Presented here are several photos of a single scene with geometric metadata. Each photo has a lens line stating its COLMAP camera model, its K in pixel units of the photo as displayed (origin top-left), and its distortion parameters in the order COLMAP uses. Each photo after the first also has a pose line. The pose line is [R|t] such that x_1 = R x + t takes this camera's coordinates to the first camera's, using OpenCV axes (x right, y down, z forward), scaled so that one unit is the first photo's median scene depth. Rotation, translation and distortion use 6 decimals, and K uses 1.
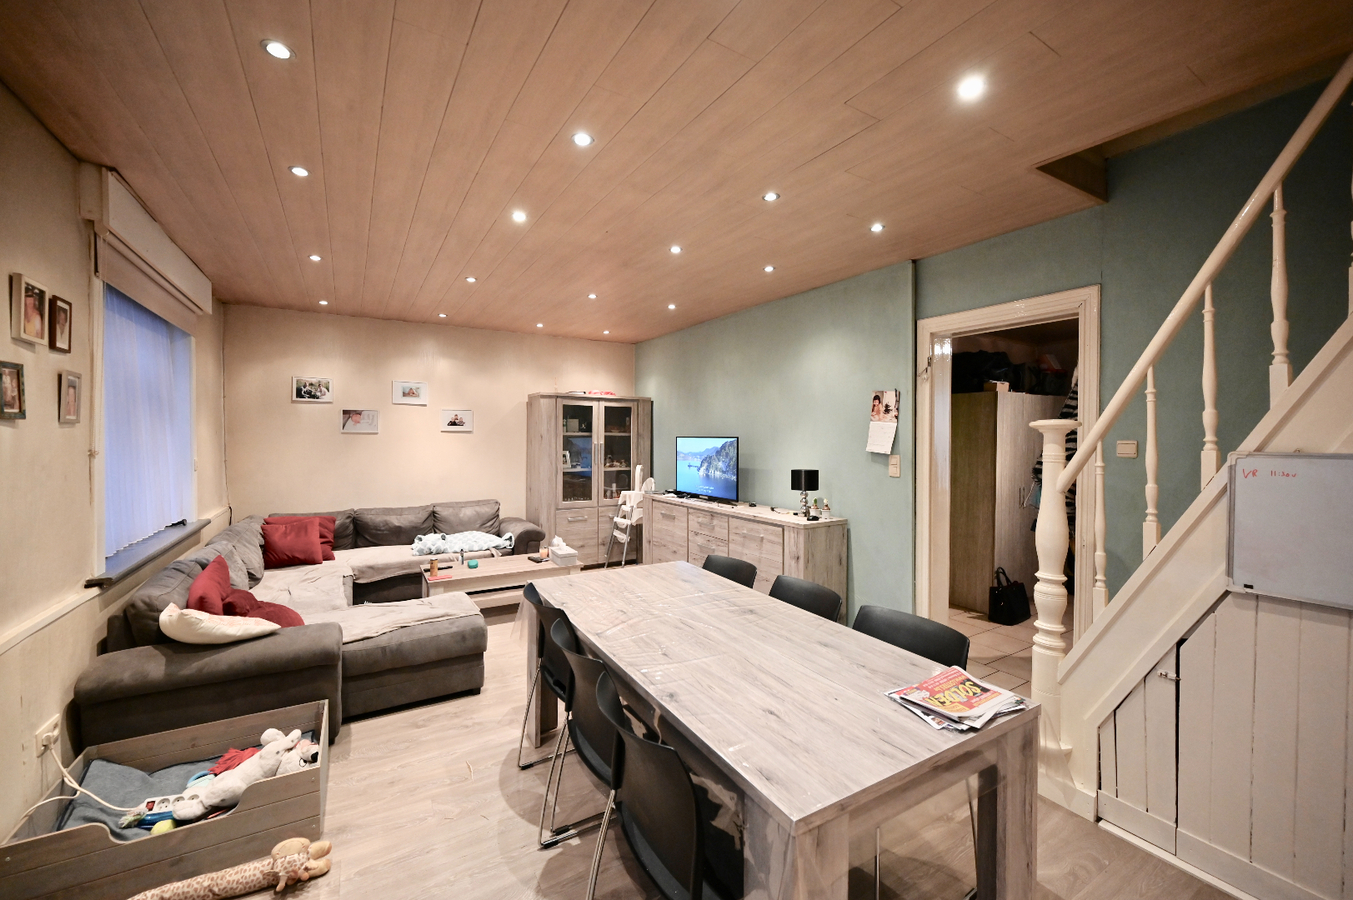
lens RADIAL K [[543.6, 0, 667.1], [0, 543.6, 441.9], [0, 0, 1]] dist [0.003063, 0.000127]
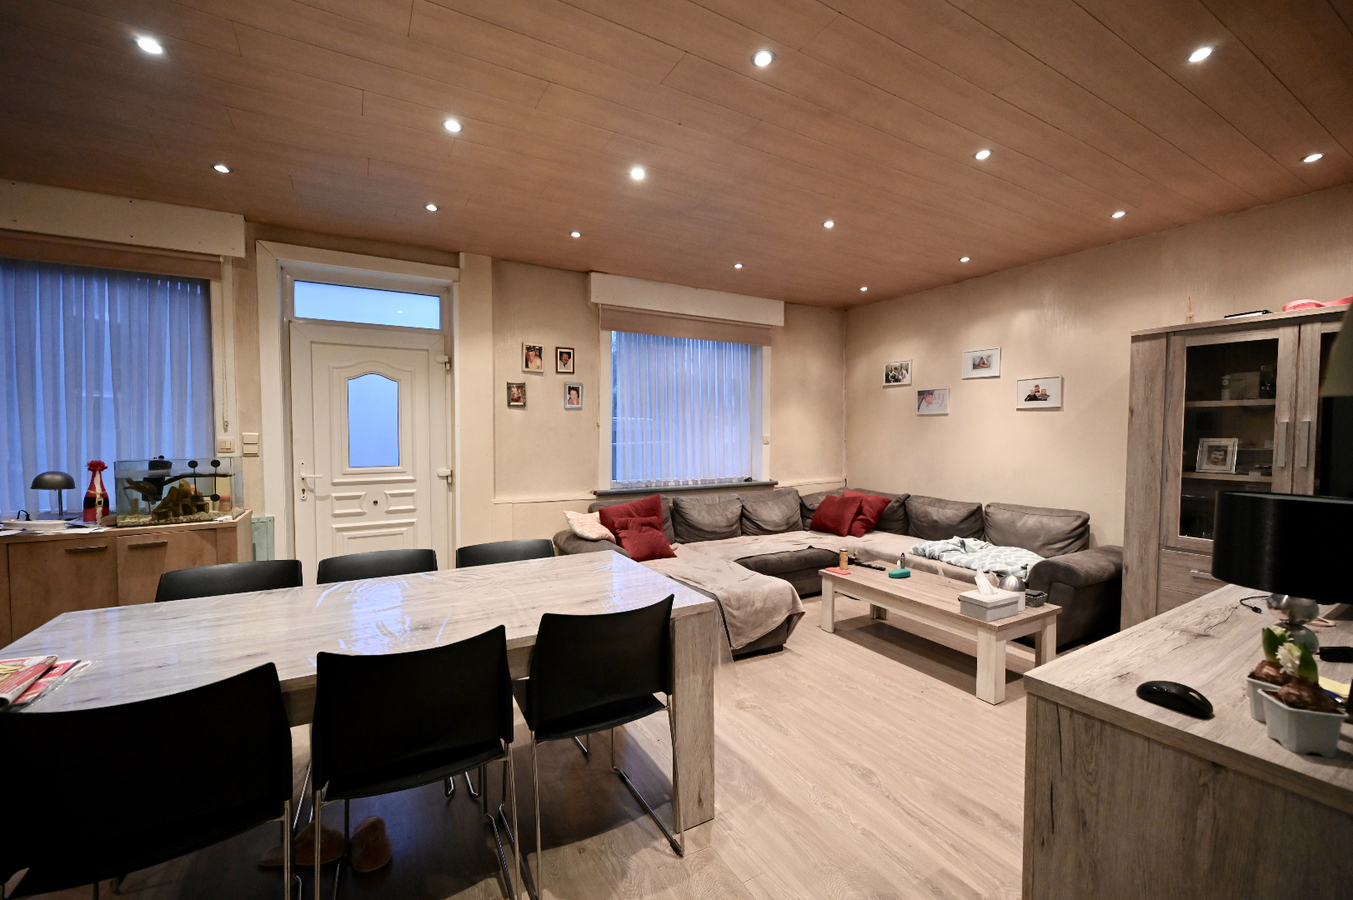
lens RADIAL K [[543.6, 0, 669.9], [0, 543.6, 446.6], [0, 0, 1]] dist [0.003063, 0.000127]
pose [[-0.023663, 0.024211, -0.999427, 0.381961], [-0.013490, 0.999608, 0.024535, 0.021985], [0.999629, 0.014063, -0.023327, 0.595058]]
